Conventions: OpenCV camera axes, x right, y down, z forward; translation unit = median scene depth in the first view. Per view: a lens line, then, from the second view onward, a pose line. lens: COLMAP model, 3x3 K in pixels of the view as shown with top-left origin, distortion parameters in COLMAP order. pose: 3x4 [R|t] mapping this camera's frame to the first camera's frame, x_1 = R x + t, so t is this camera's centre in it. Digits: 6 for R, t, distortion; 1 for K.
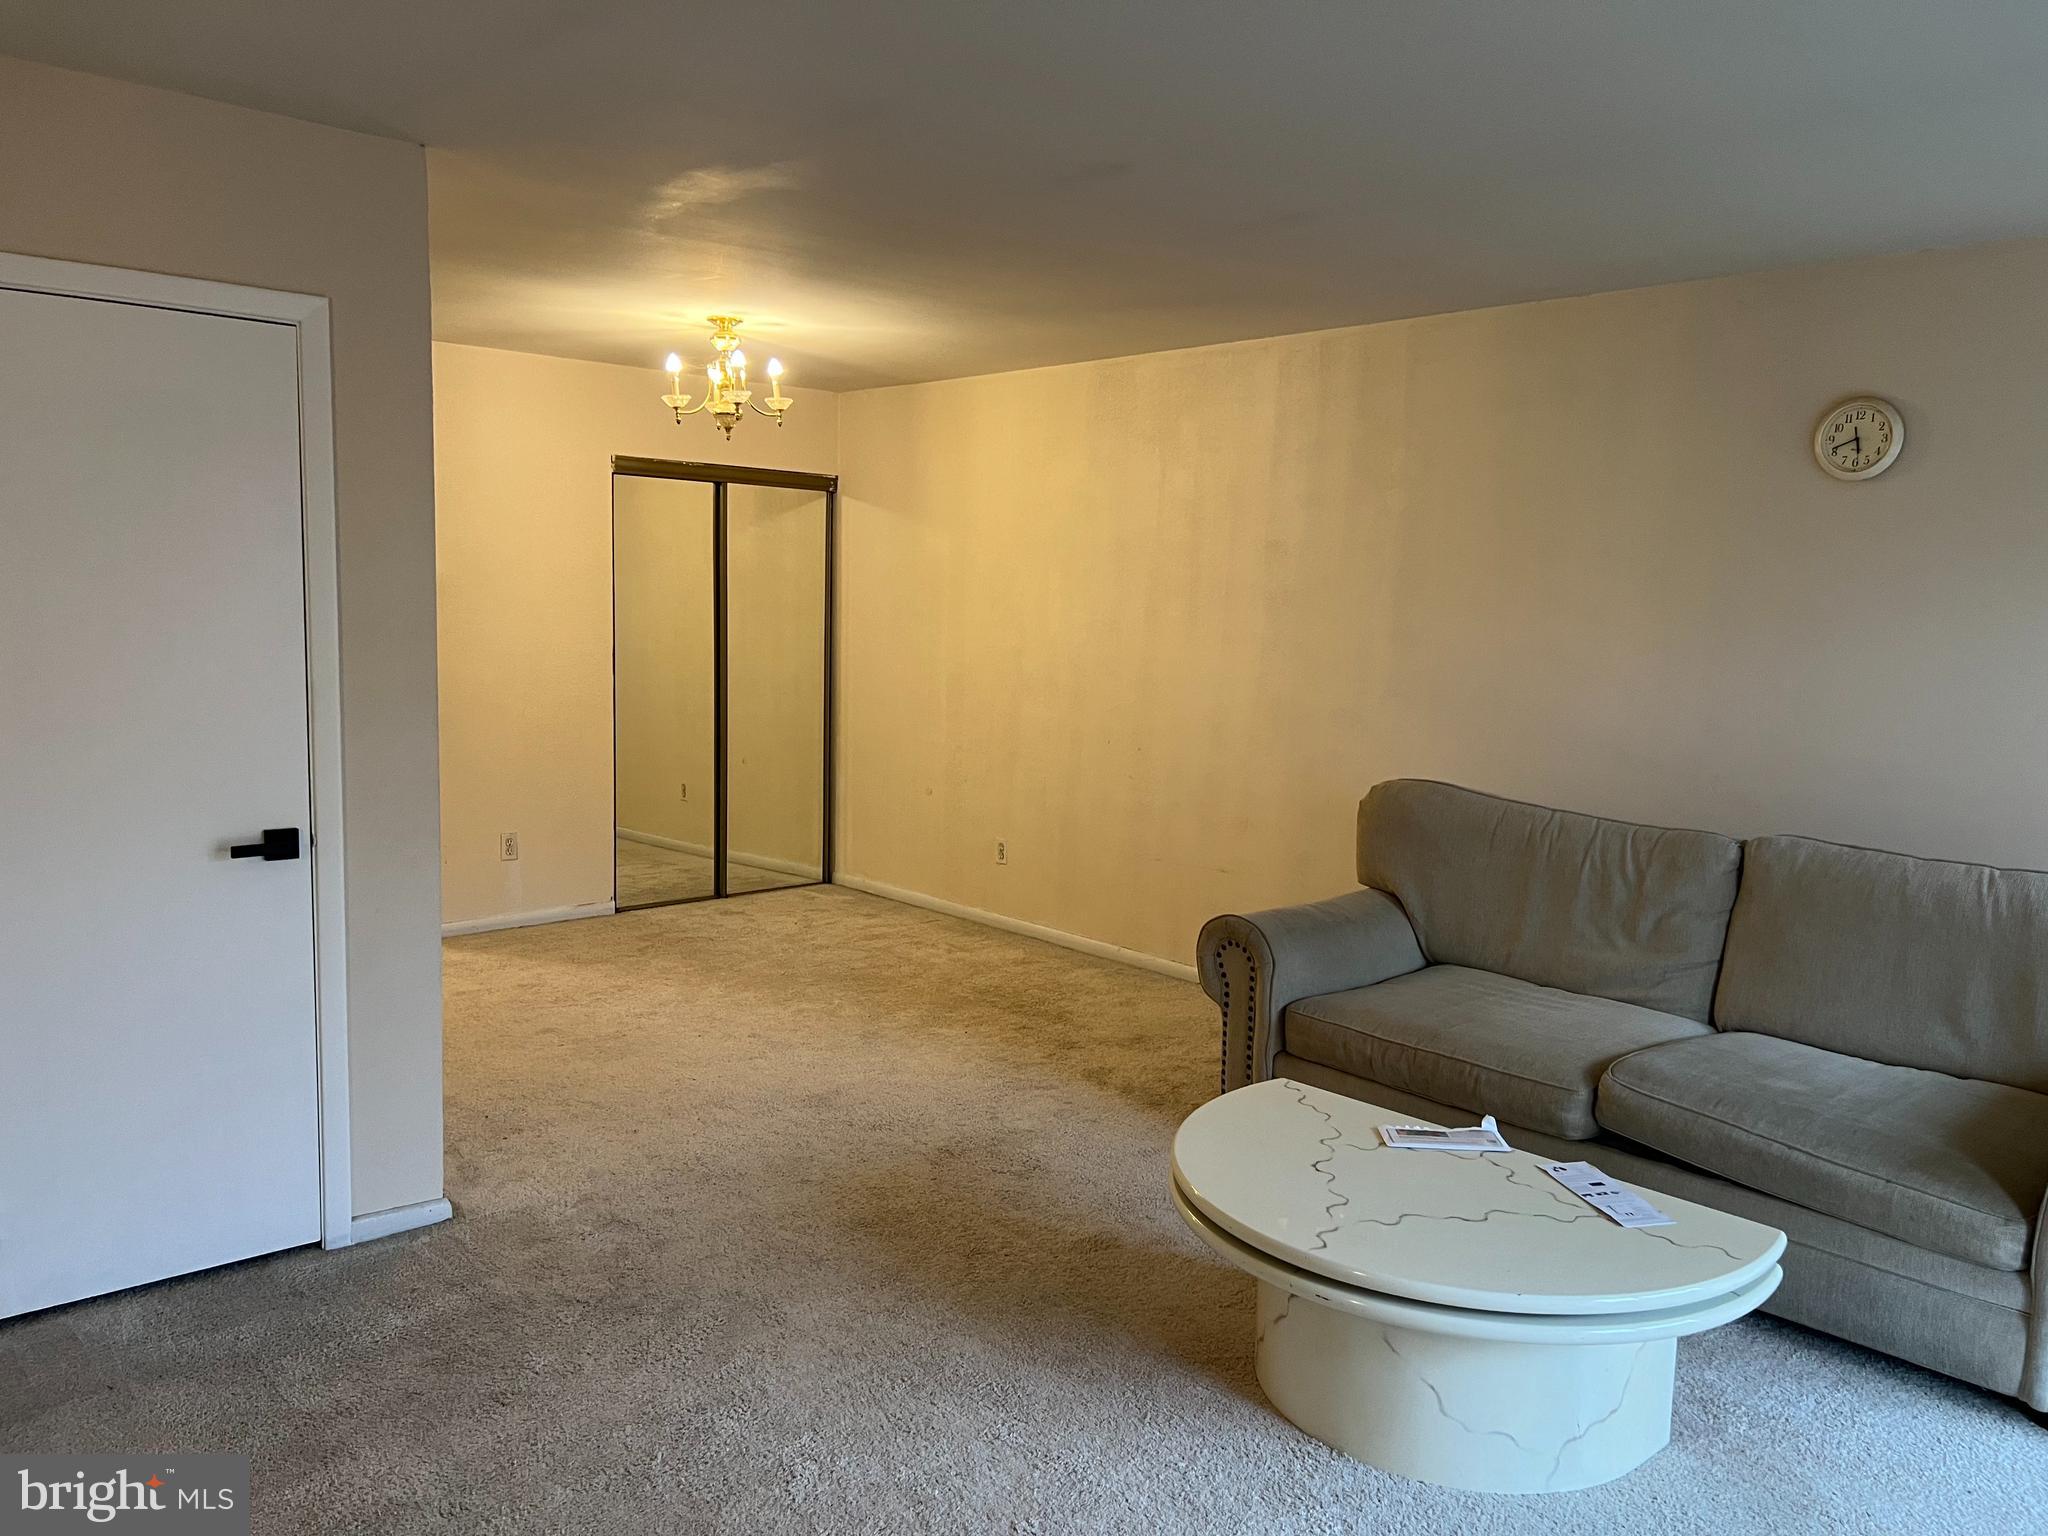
lens RADIAL K [[1558.2, 0, 1025.6], [0, 1558.2, 791.7], [0, 0, 1]] dist [0.048628, -0.048225]
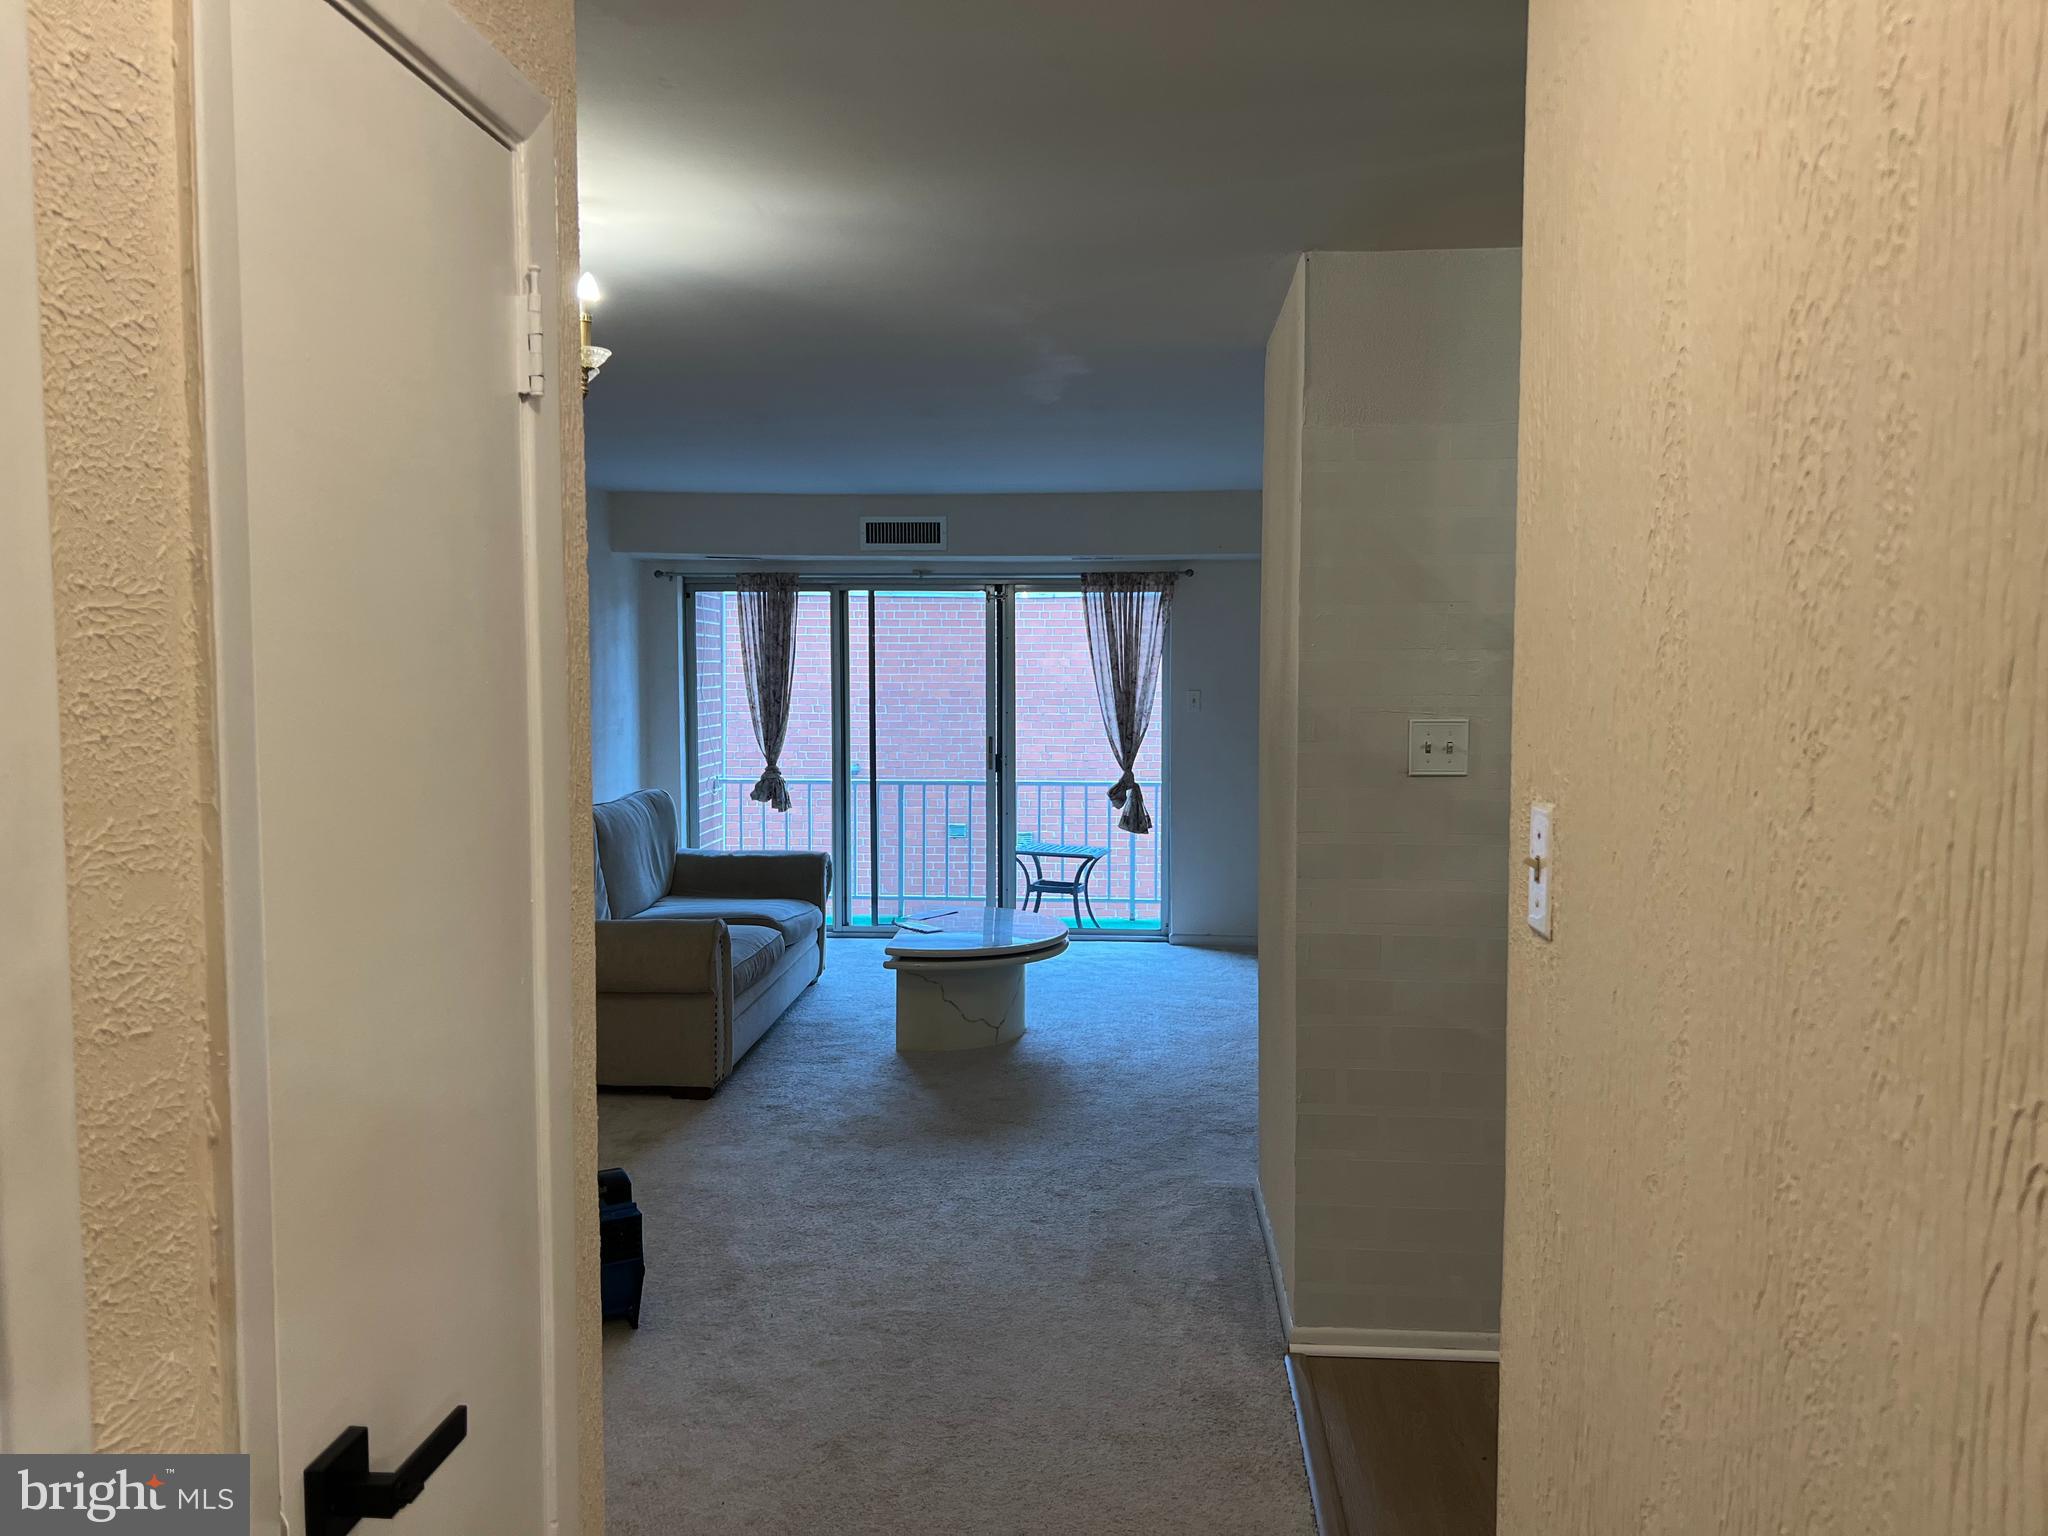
lens RADIAL K [[1558.2, 0, 1025.6], [0, 1558.2, 791.7], [0, 0, 1]] dist [0.048628, -0.048225]
pose [[-0.707667, -0.083449, 0.701601, -0.977187], [0.070848, 0.979615, 0.187976, -0.256704], [-0.702986, 0.182731, -0.687329, 1.750373]]
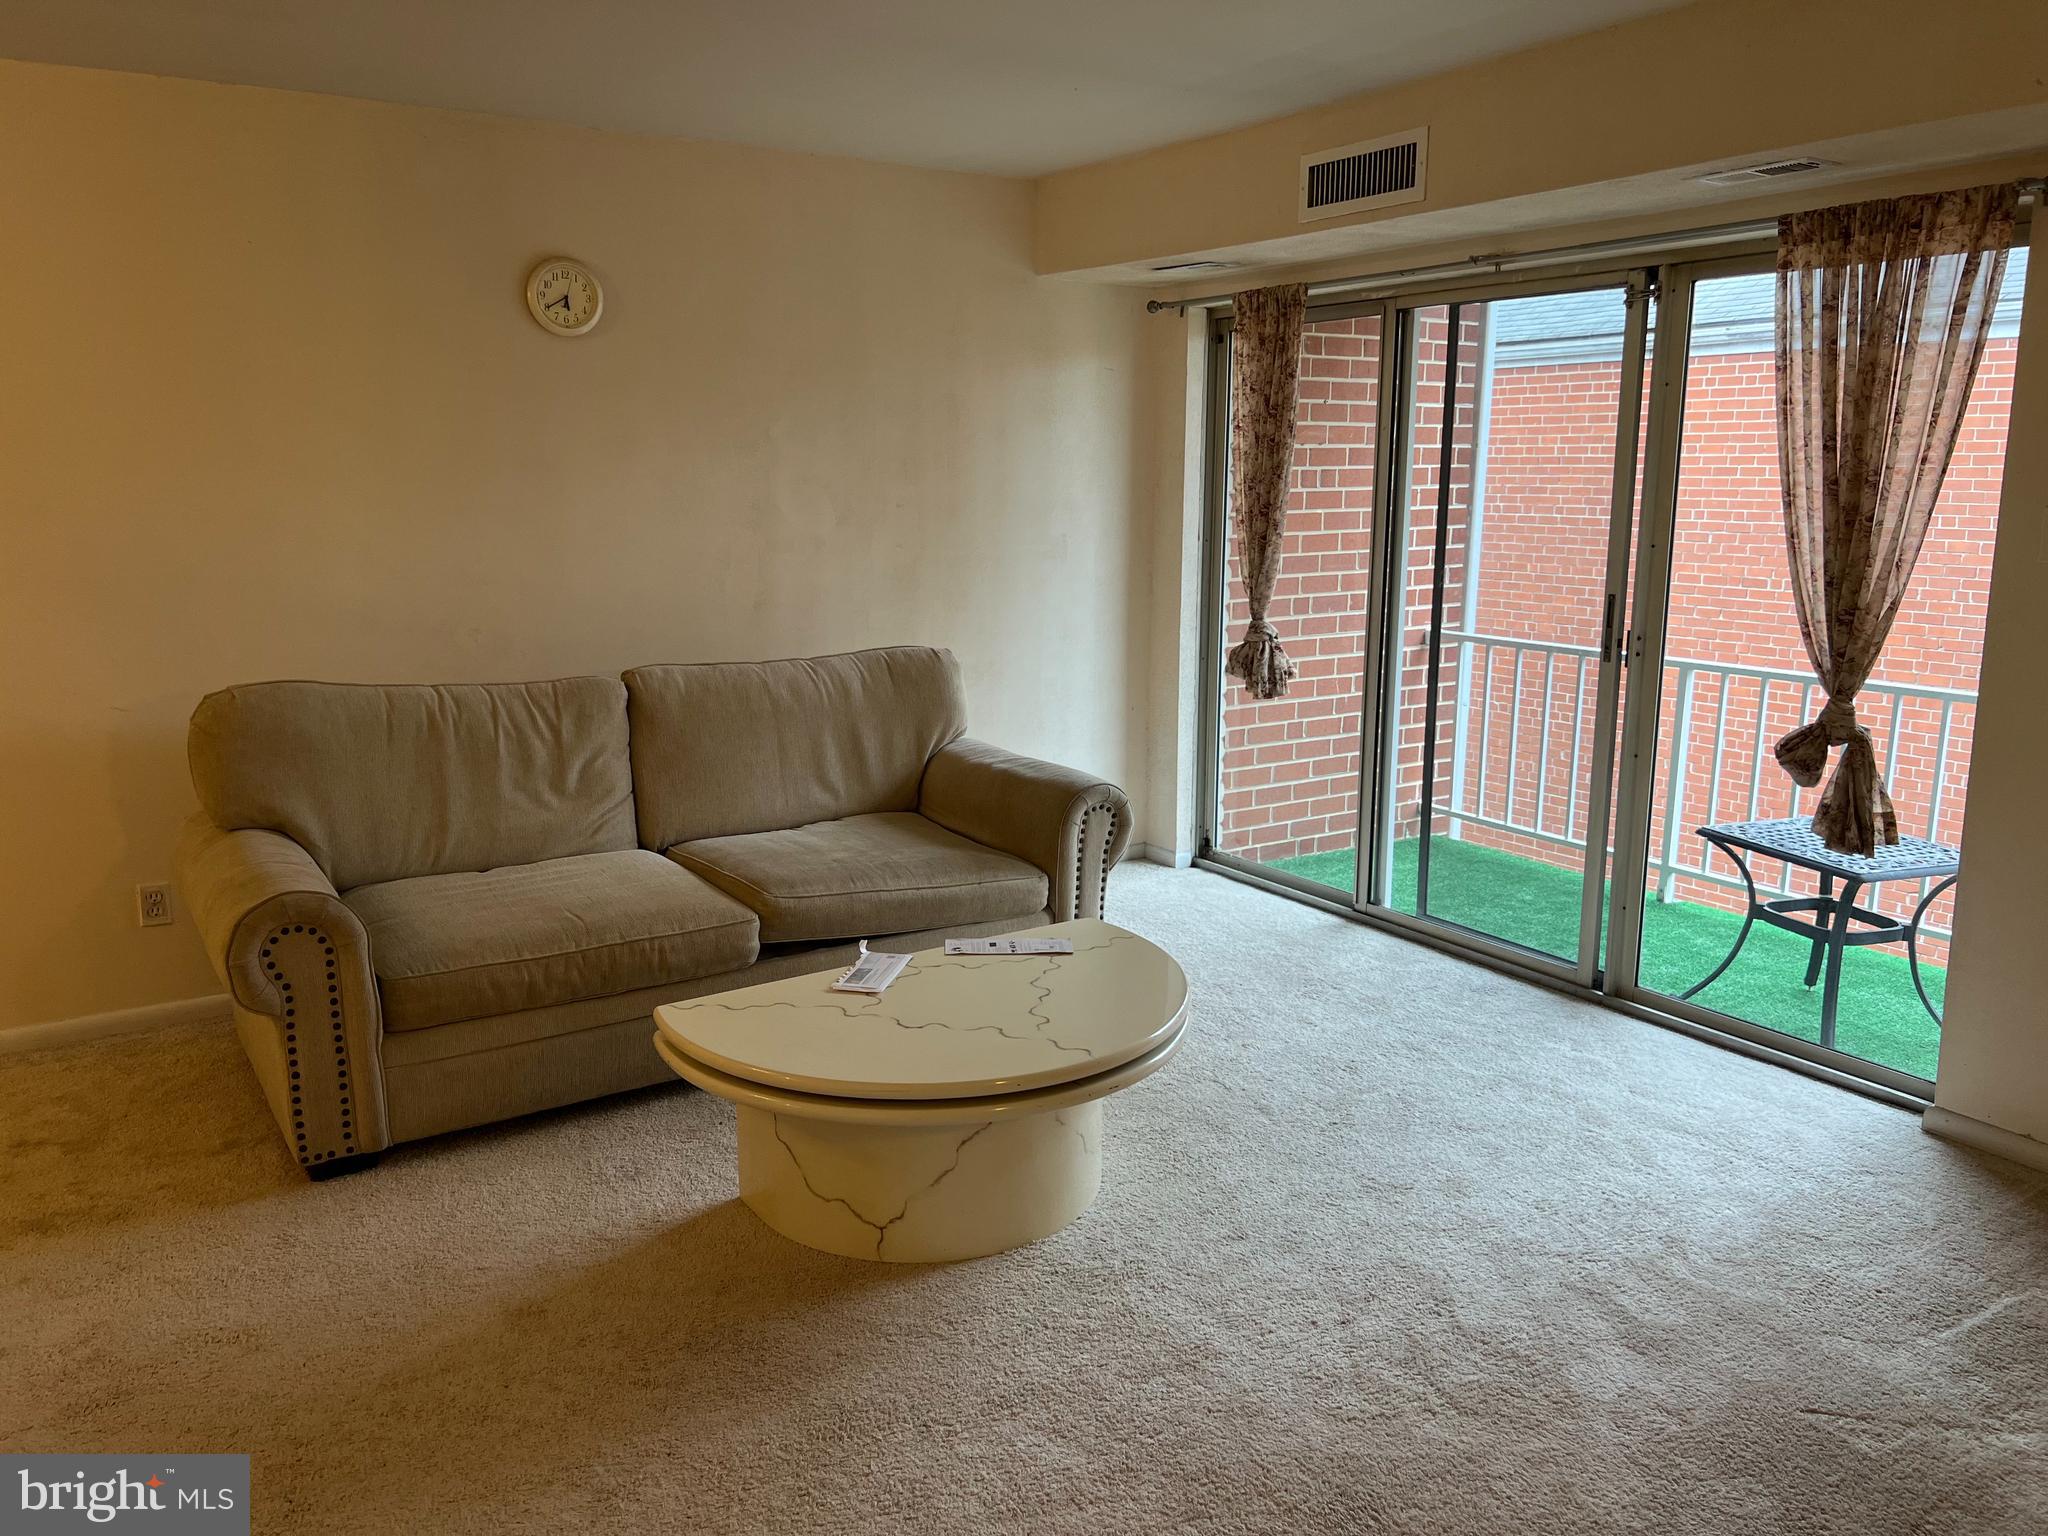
lens RADIAL K [[1558.2, 0, 1025.6], [0, 1558.2, 791.7], [0, 0, 1]] dist [0.048628, -0.048225]
pose [[0.146578, -0.230303, 0.962016, -0.540041], [0.132217, 0.968356, 0.211675, -0.081784], [-0.980323, 0.096168, 0.172390, 0.537811]]
